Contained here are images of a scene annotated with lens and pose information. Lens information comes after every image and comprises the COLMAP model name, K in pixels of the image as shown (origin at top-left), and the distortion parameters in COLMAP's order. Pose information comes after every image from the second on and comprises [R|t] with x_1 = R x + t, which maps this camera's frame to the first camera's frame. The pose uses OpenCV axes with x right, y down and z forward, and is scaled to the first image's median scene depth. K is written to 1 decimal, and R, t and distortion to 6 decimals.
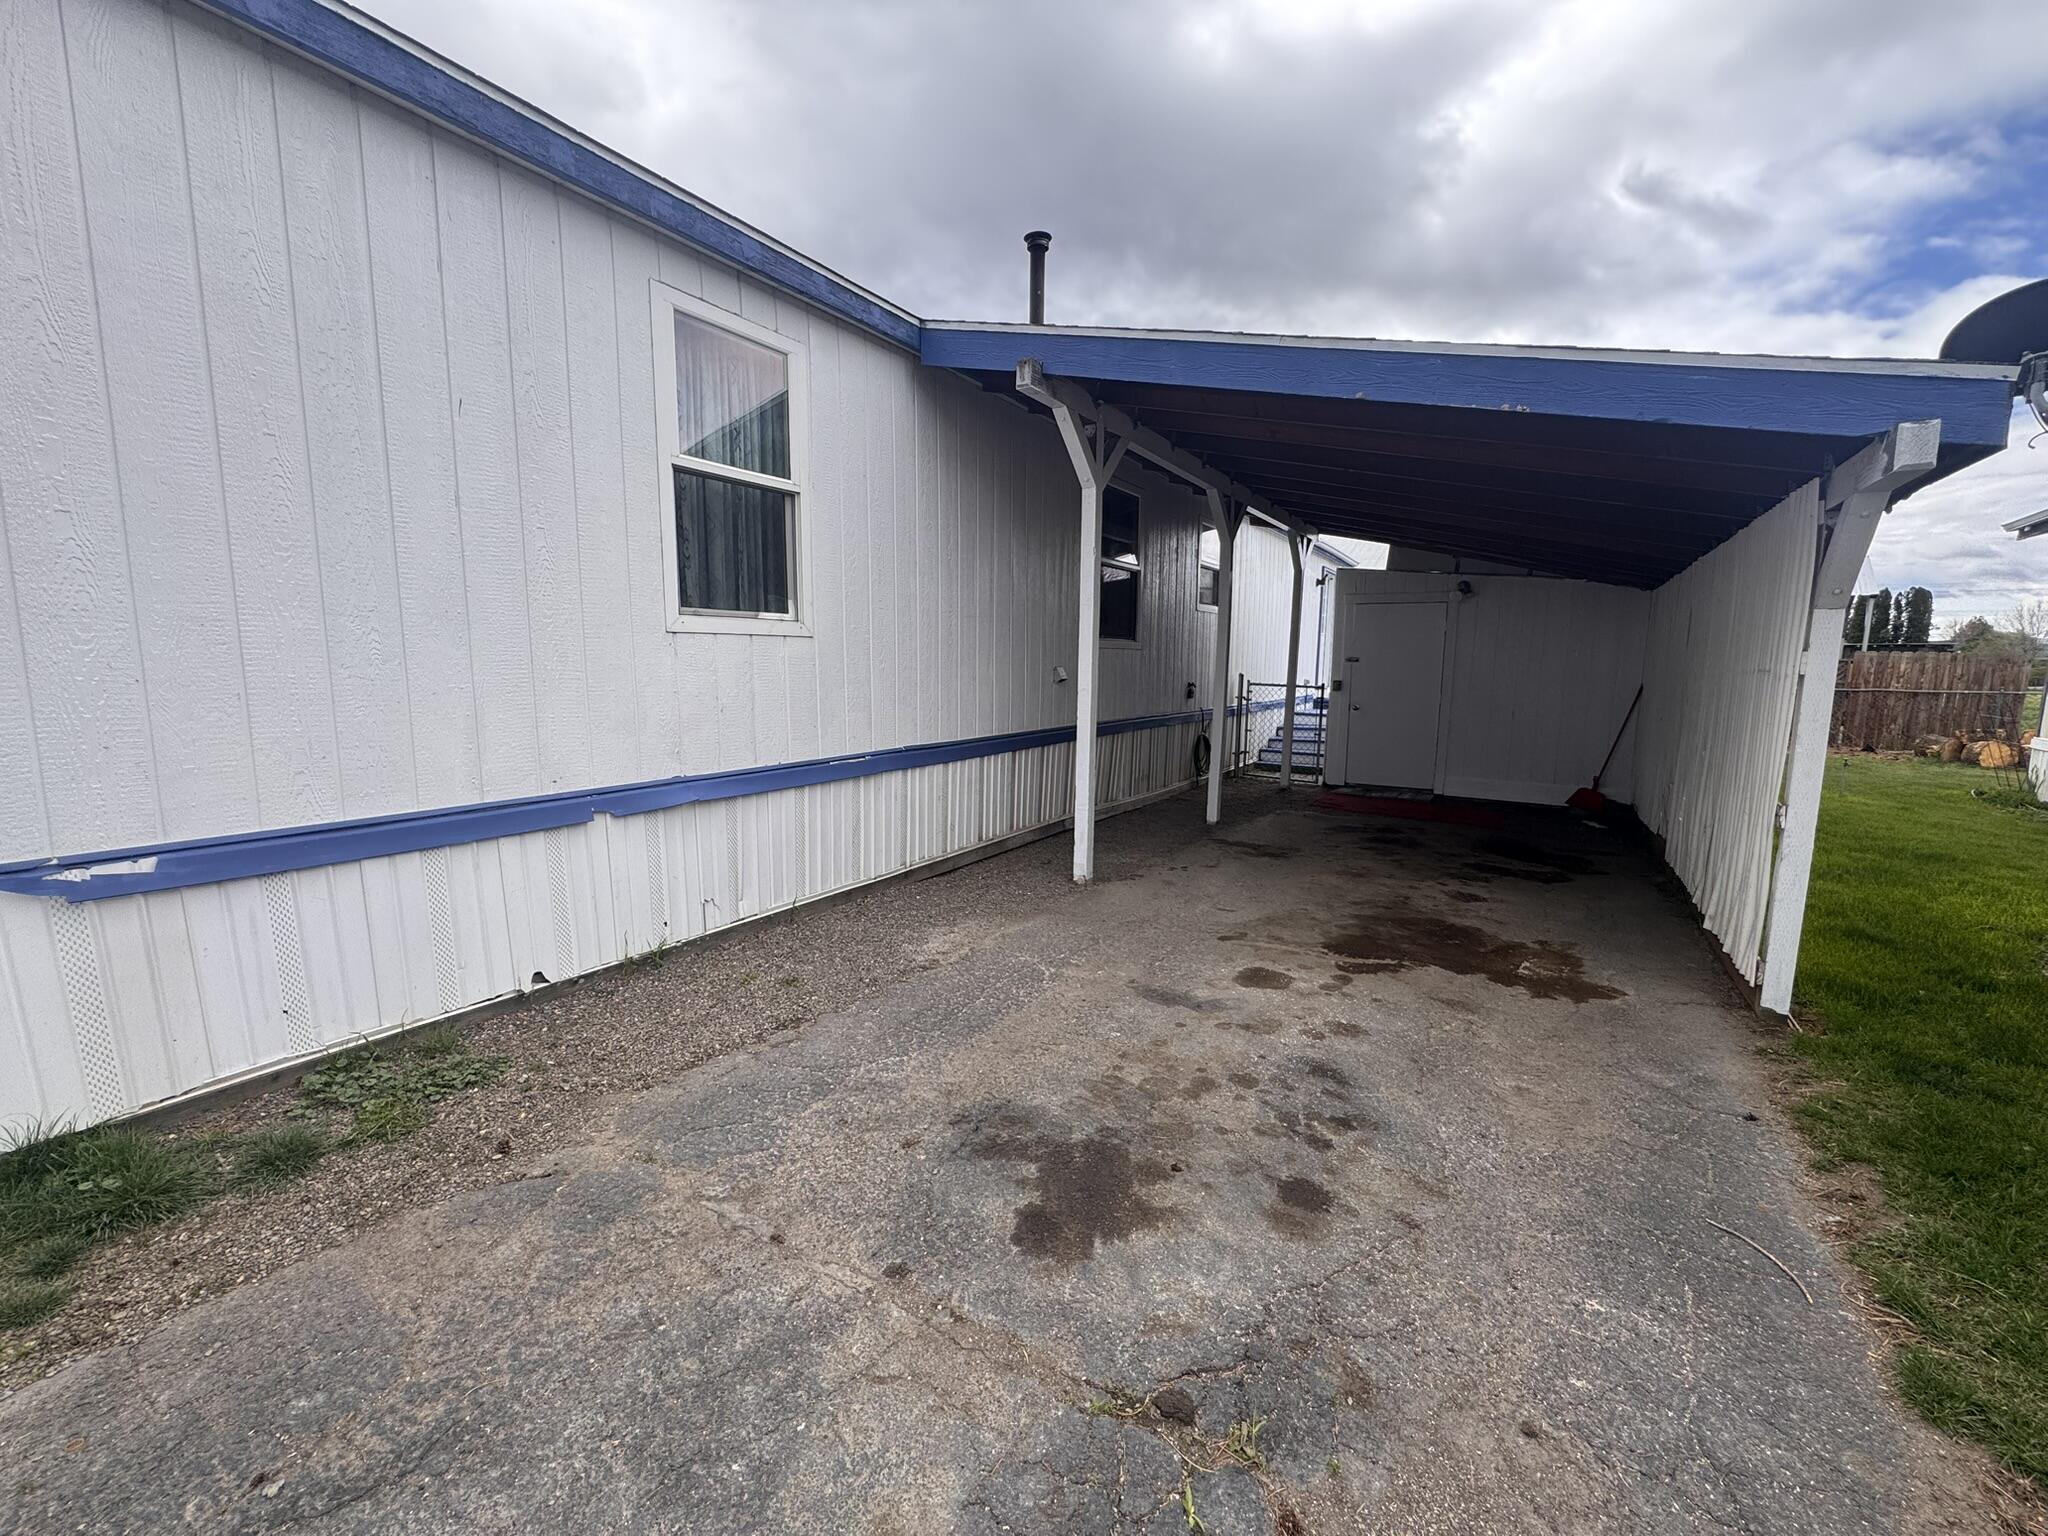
lens RADIAL K [[821.6, 0, 1024.7], [0, 821.6, 770.1], [0, 0, 1]] dist [0.001345, 0.000140]
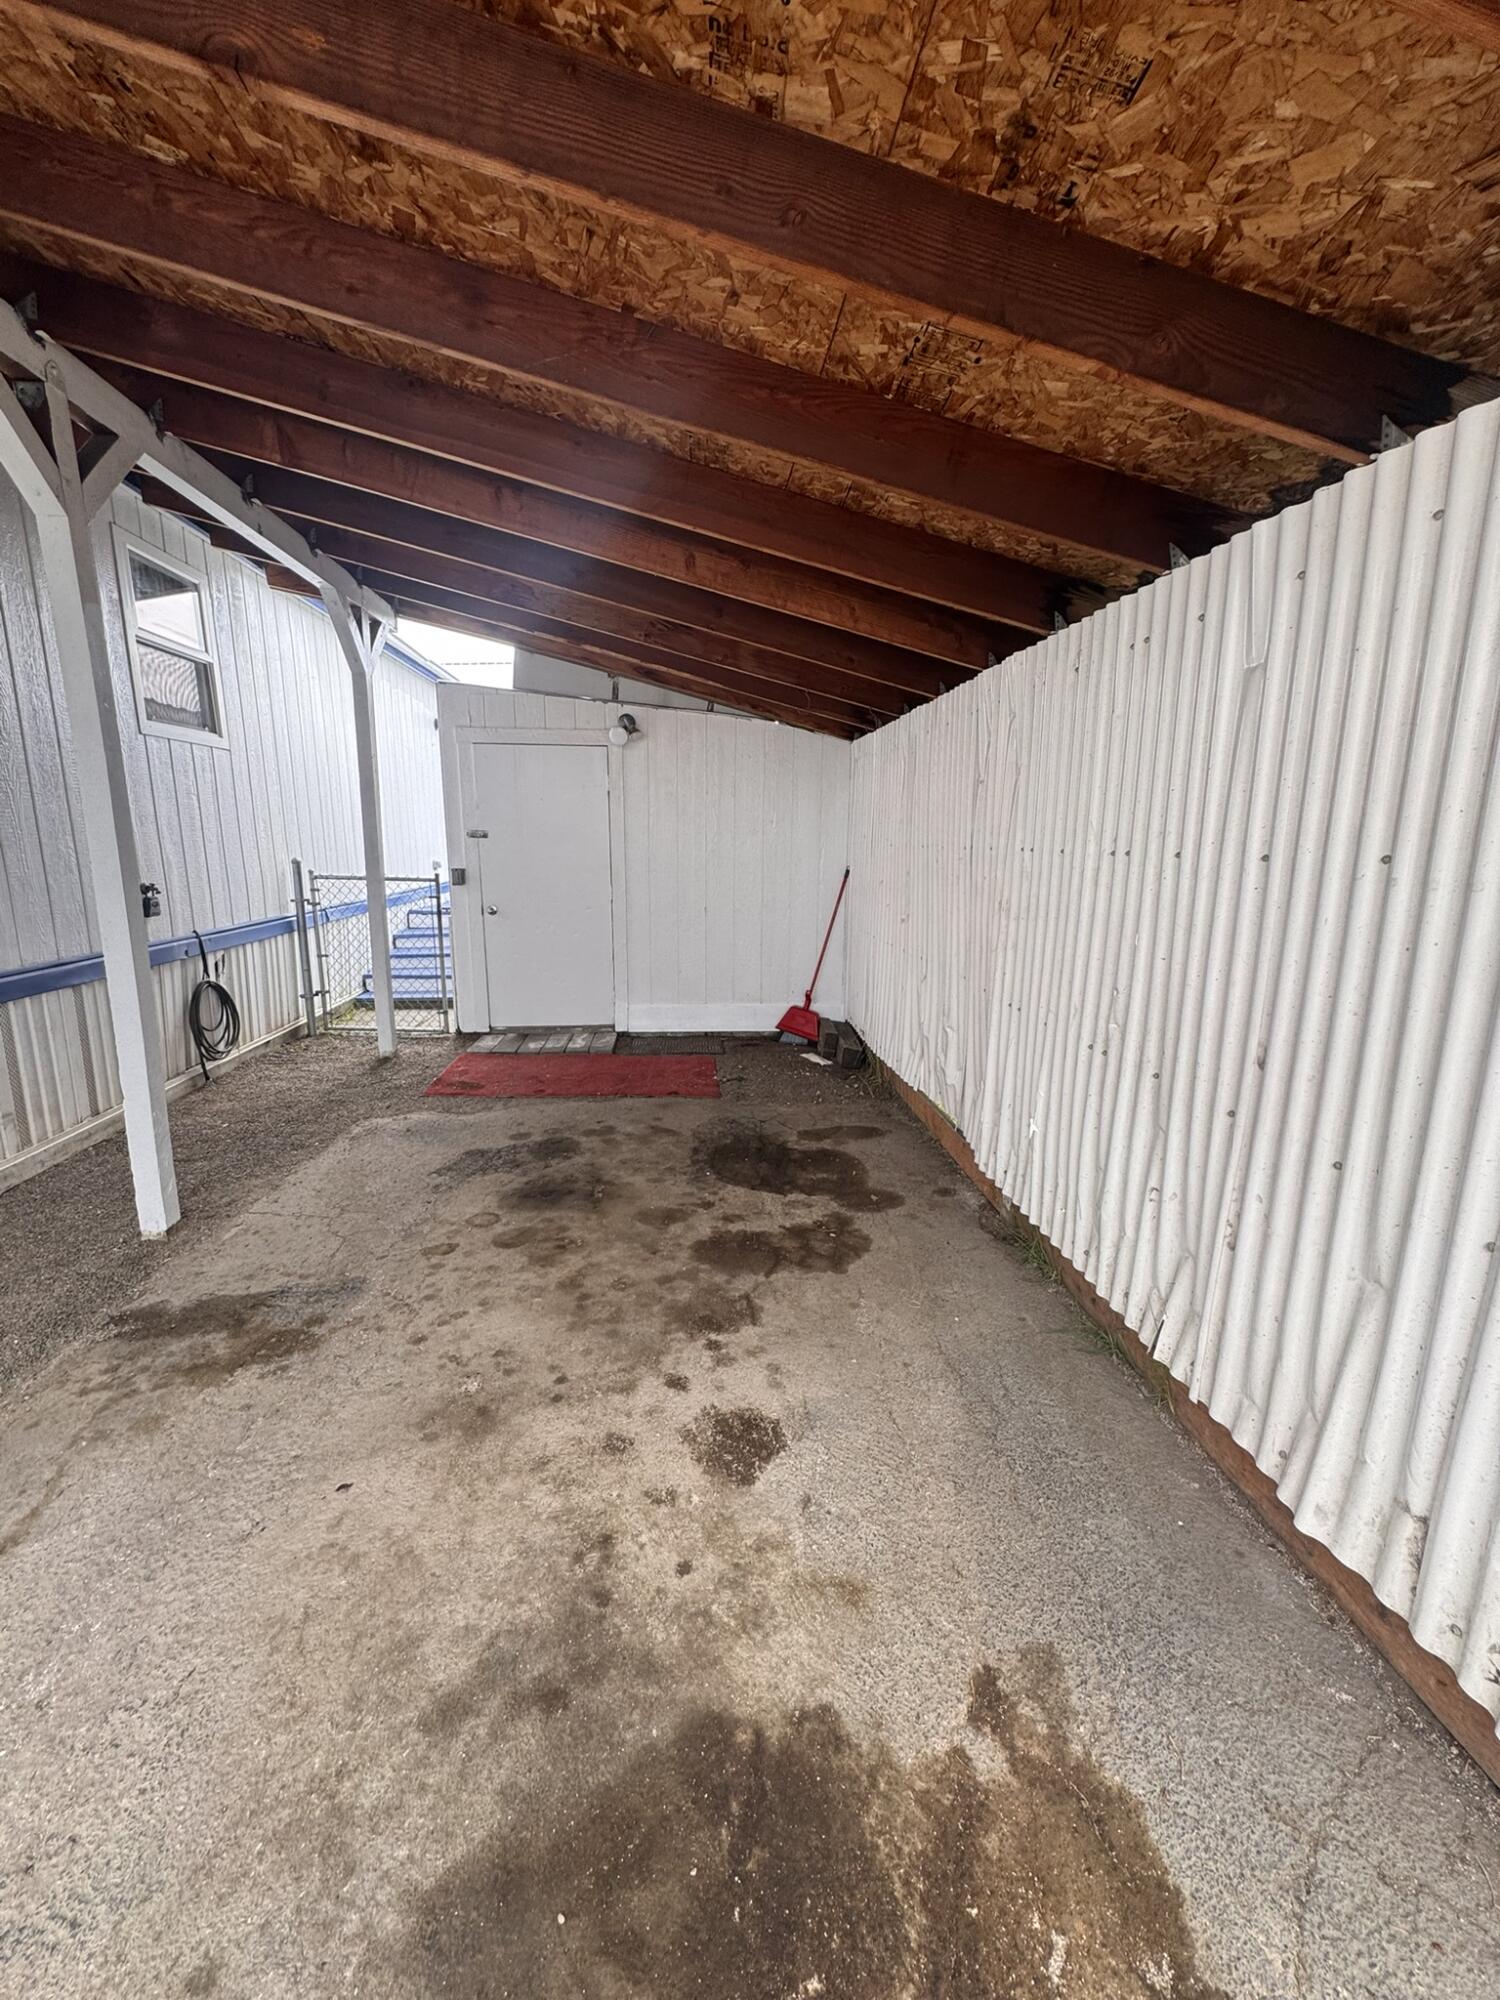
lens RADIAL K [[802.4, 0, 748.7], [0, 802.4, 994.5], [0, 0, 1]] dist [0.001345, 0.000140]
pose [[0.797515, -0.122565, 0.590717, 0.213451], [0.081575, 0.992062, 0.095704, -0.062933], [-0.597758, -0.028138, 0.801183, 0.436997]]
